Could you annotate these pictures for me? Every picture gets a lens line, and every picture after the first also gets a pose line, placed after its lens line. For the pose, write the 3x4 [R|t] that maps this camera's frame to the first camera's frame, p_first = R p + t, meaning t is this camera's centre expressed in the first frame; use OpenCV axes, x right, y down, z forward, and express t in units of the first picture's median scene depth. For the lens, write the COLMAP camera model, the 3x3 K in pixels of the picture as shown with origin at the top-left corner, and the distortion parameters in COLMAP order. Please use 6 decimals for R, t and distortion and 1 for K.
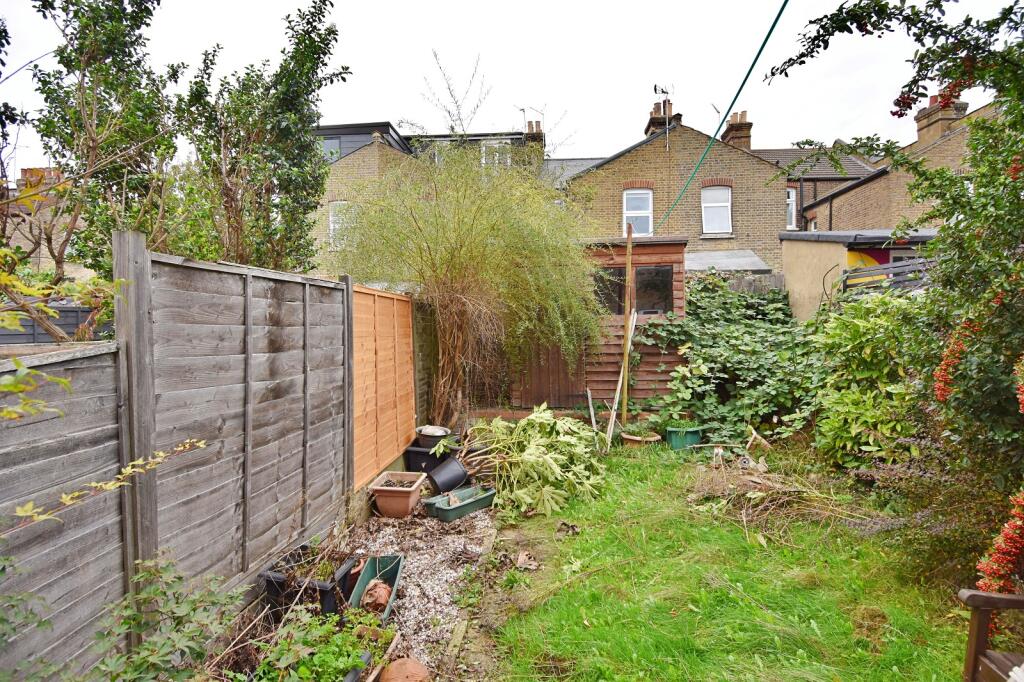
lens RADIAL K [[550.4, 0, 508.7], [0, 550.4, 343.6], [0, 0, 1]] dist [0.016649, -0.003597]
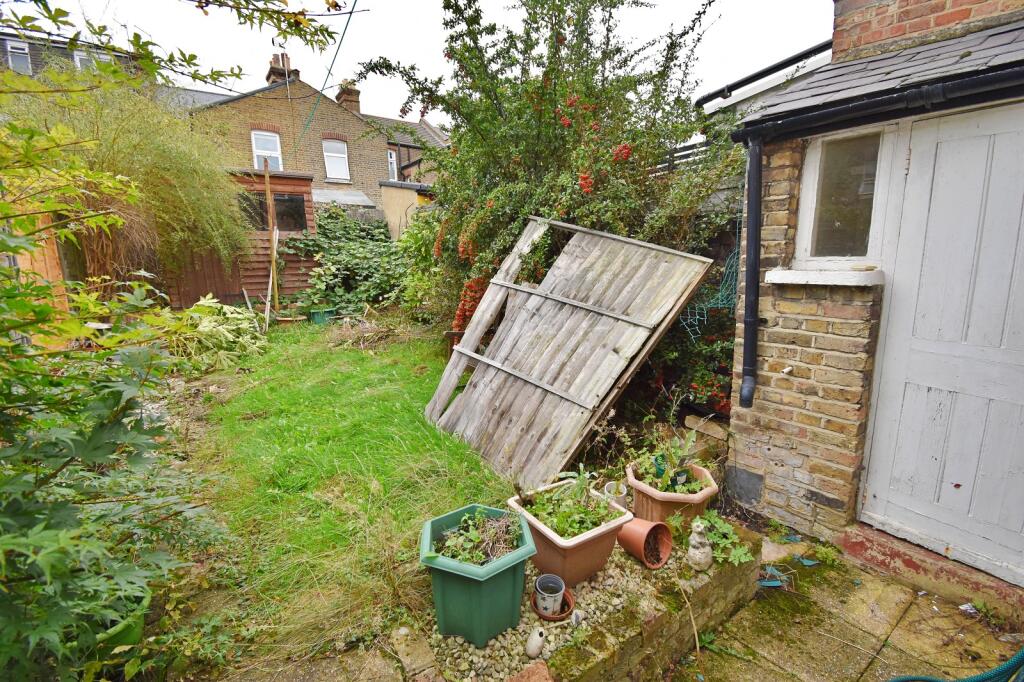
lens RADIAL K [[457.6, 0, 518.8], [0, 457.6, 341.2], [0, 0, 1]] dist [-0.010189, -0.005980]
pose [[0.756337, -0.122829, 0.642548, -0.068289], [0.033391, 0.988183, 0.149597, 0.066123], [-0.653330, -0.091691, 0.751501, -0.228858]]
